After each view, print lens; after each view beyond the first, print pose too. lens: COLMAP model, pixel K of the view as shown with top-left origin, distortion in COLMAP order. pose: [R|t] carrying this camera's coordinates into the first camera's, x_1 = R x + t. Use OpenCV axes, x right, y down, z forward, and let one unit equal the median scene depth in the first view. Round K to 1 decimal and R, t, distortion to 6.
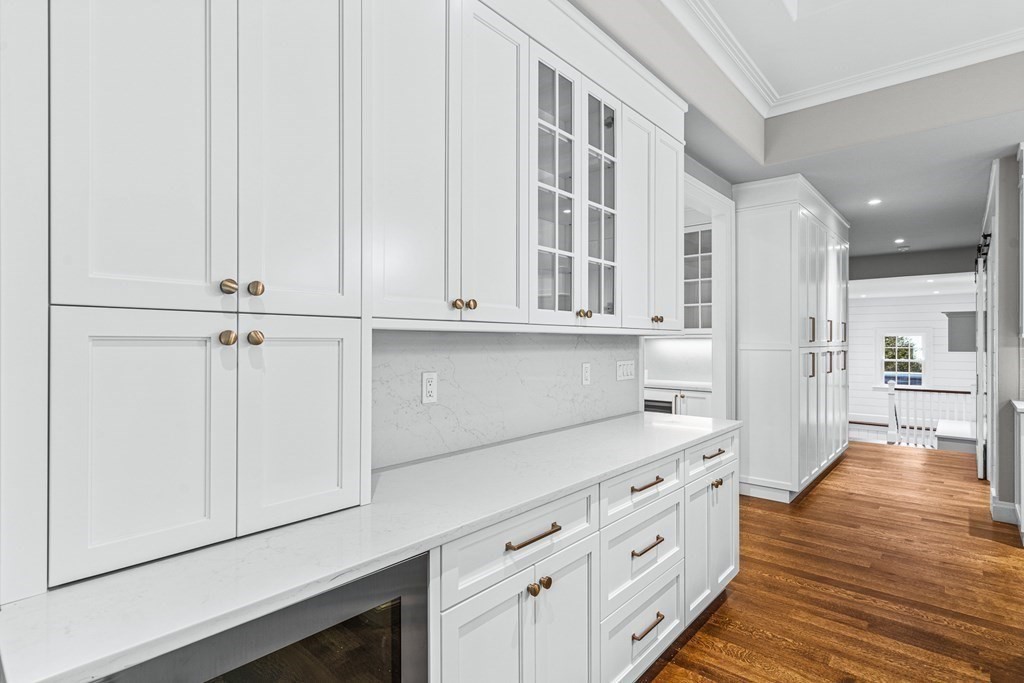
lens RADIAL K [[514.4, 0, 512.0], [0, 514.4, 341.5], [0, 0, 1]] dist [-0.005520, -0.000112]
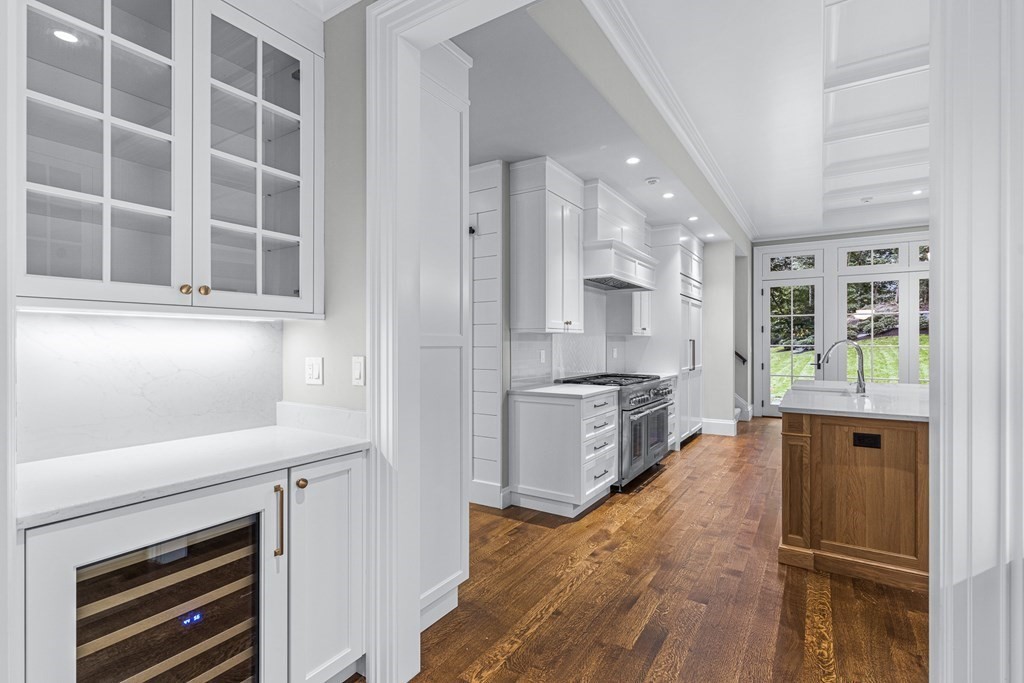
lens RADIAL K [[485.9, 0, 515.0], [0, 485.9, 343.7], [0, 0, 1]] dist [-0.001797, 0.000005]
pose [[-0.156023, -0.004021, 0.987745, -0.025803], [-0.000450, 0.999992, 0.003999, 0.014738], [-0.987753, 0.000180, -0.156024, 1.378098]]
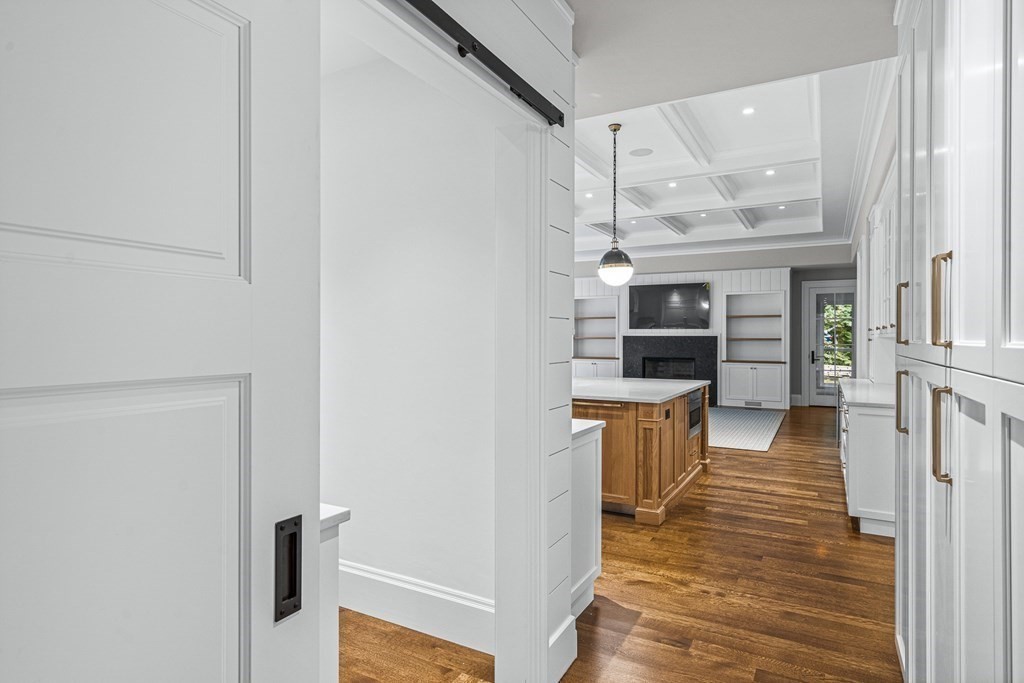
lens RADIAL K [[563.1, 0, 514.2], [0, 563.1, 335.9], [0, 0, 1]] dist [-0.000328, -0.000423]
pose [[-0.976745, -0.003980, -0.214369, 1.394748], [-0.003702, 0.999992, -0.001695, -0.008024], [0.214374, -0.000862, -0.976751, 1.948034]]
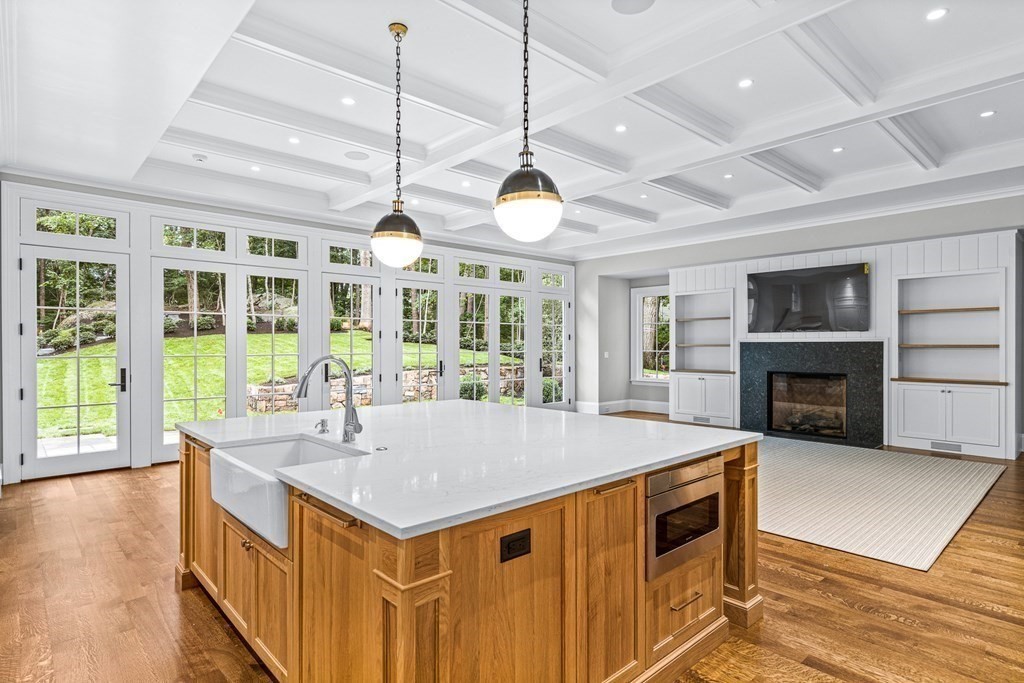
lens RADIAL K [[539.6, 0, 516.7], [0, 539.6, 346.0], [0, 0, 1]] dist [0.003508, 0.000175]
pose [[-0.994527, 0.000105, 0.104480, 0.656141], [0.000500, 0.999993, 0.003757, -0.008160], [-0.104479, 0.003788, -0.994520, 1.159470]]
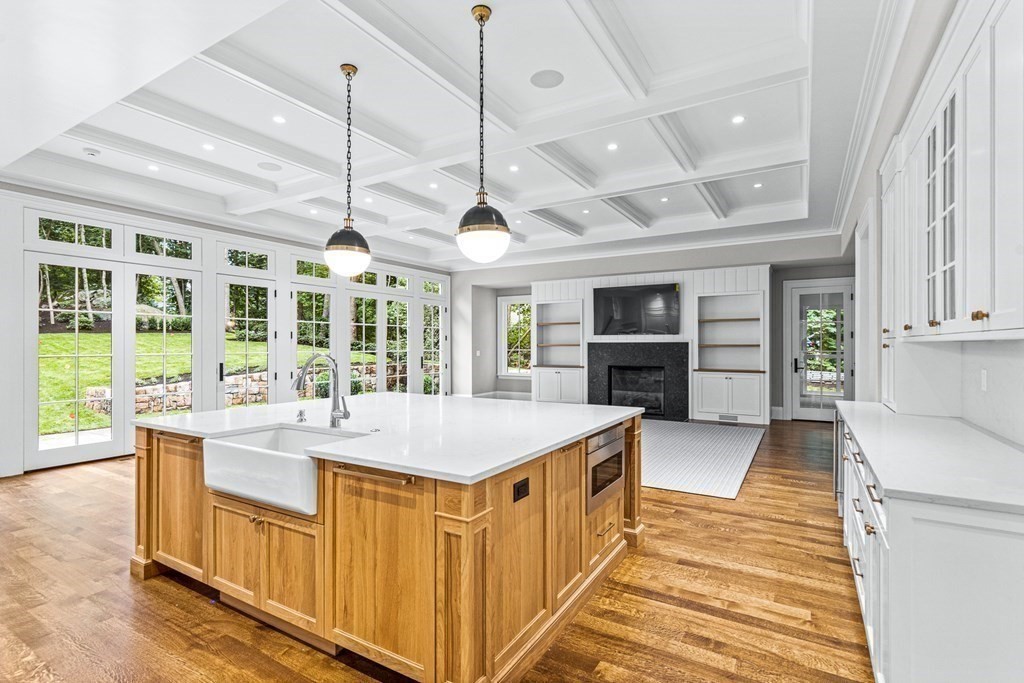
lens RADIAL K [[485.9, 0, 515.0], [0, 485.9, 343.7], [0, 0, 1]] dist [-0.001797, 0.000005]
pose [[-0.983401, -0.000083, -0.181445, 0.836065], [0.000081, 1.000000, -0.000900, -0.007026], [0.181445, -0.000900, -0.983401, 1.274381]]
